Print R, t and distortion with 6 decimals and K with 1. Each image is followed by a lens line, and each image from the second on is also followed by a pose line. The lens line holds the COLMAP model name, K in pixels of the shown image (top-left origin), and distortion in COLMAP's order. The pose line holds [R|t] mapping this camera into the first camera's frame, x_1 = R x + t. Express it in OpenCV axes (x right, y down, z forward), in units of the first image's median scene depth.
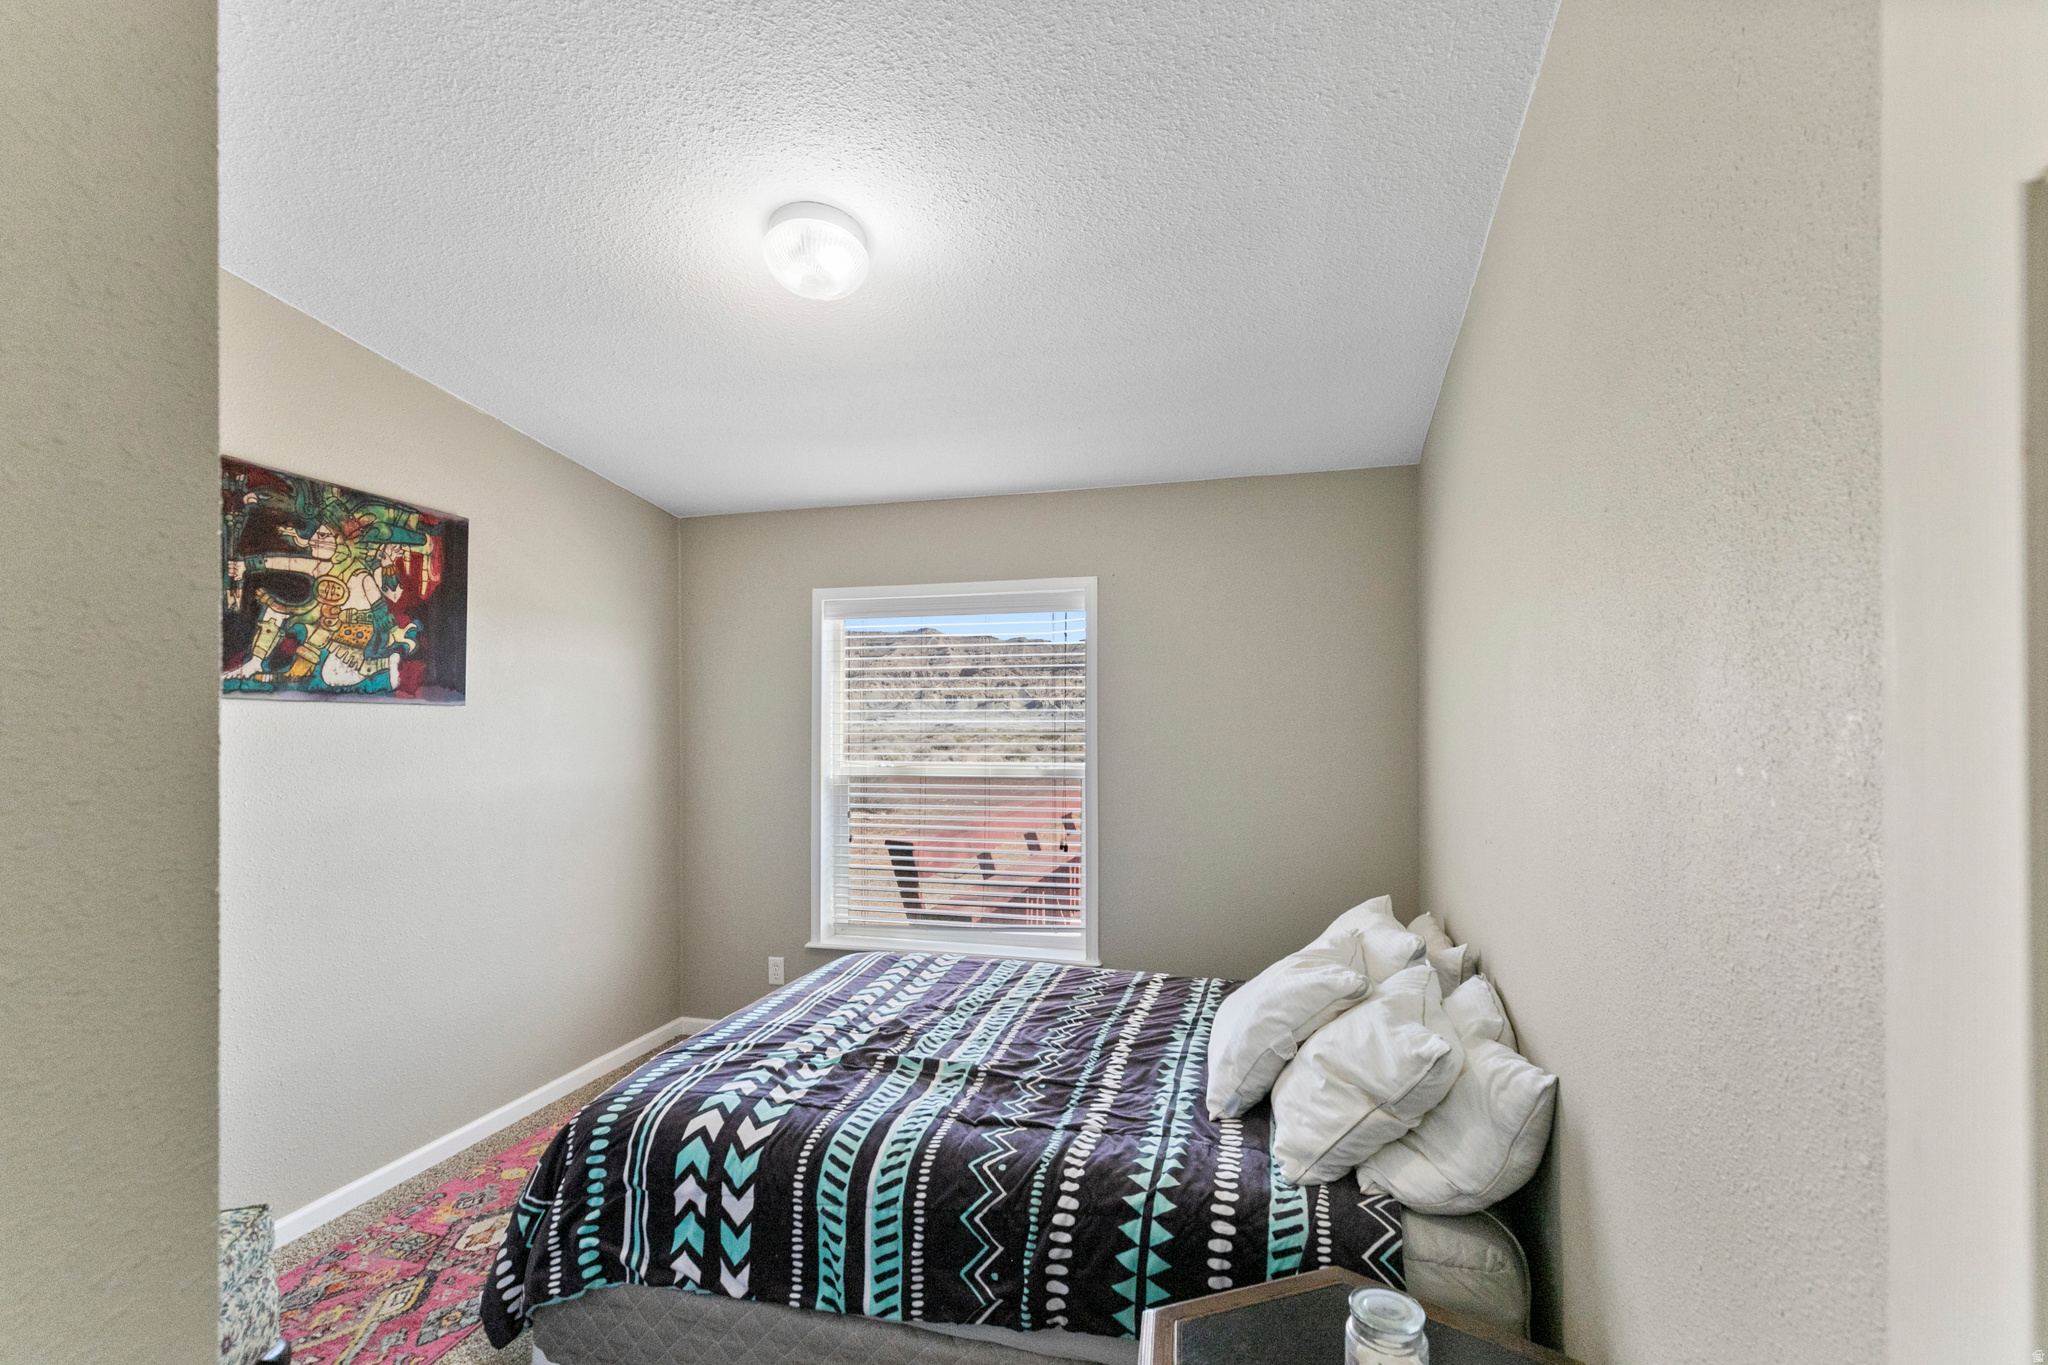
lens RADIAL K [[940.0, 0, 1026.6], [0, 940.0, 689.8], [0, 0, 1]] dist [-0.005869, 0.003779]
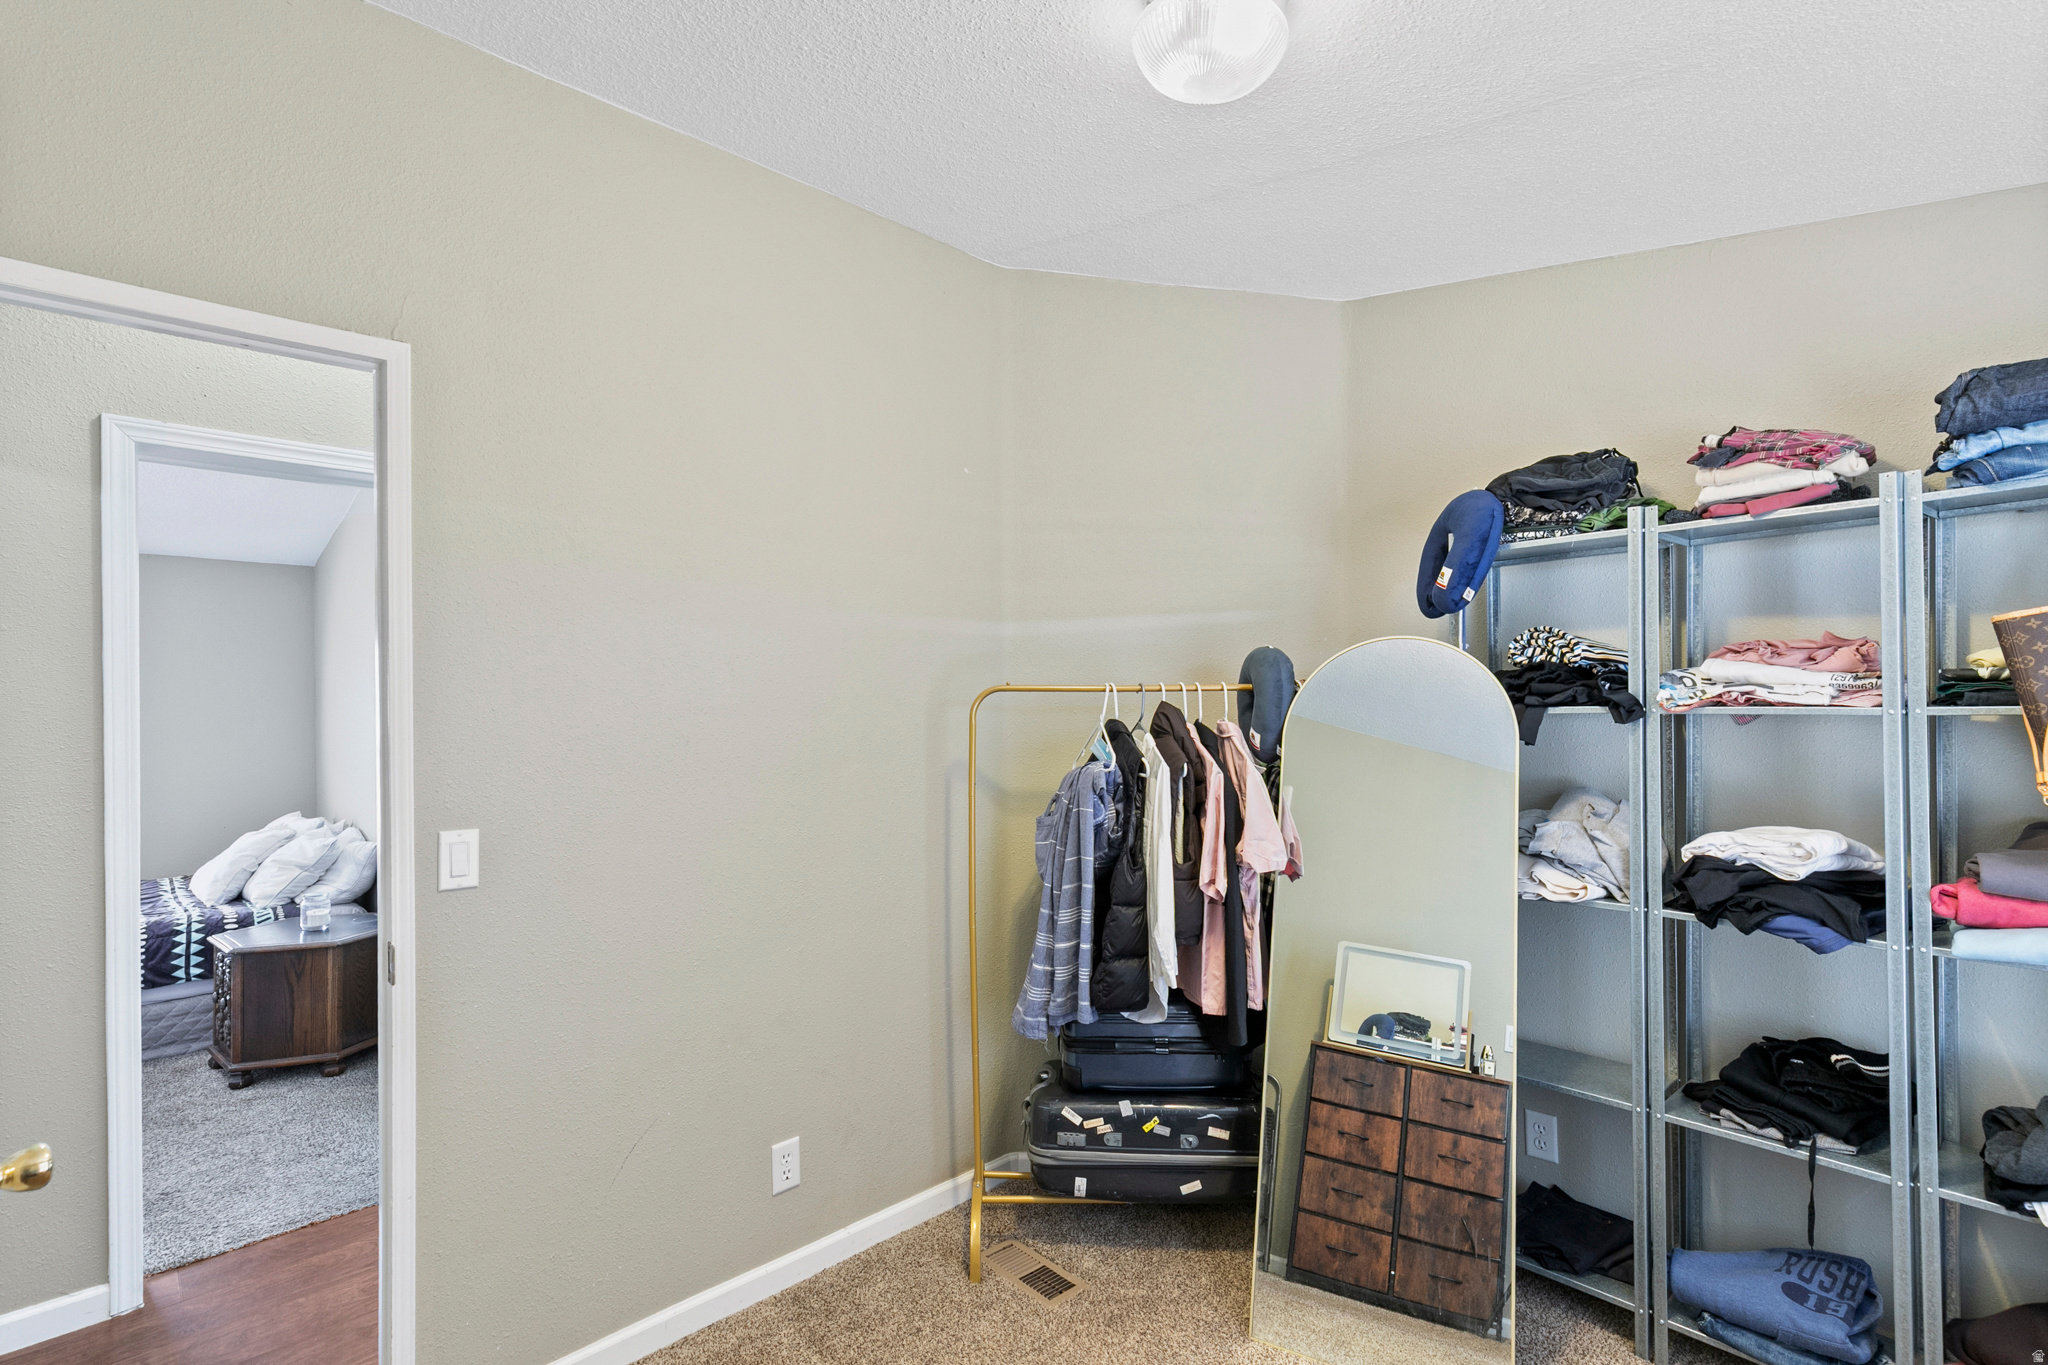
lens RADIAL K [[940.0, 0, 1022.8], [0, 940.0, 702.4], [0, 0, 1]] dist [-0.005869, 0.003779]
pose [[0.485312, 0.001336, 0.874340, -0.851587], [-0.006941, 0.999973, 0.002325, -0.018045], [-0.874313, -0.007197, 0.485309, -1.813824]]
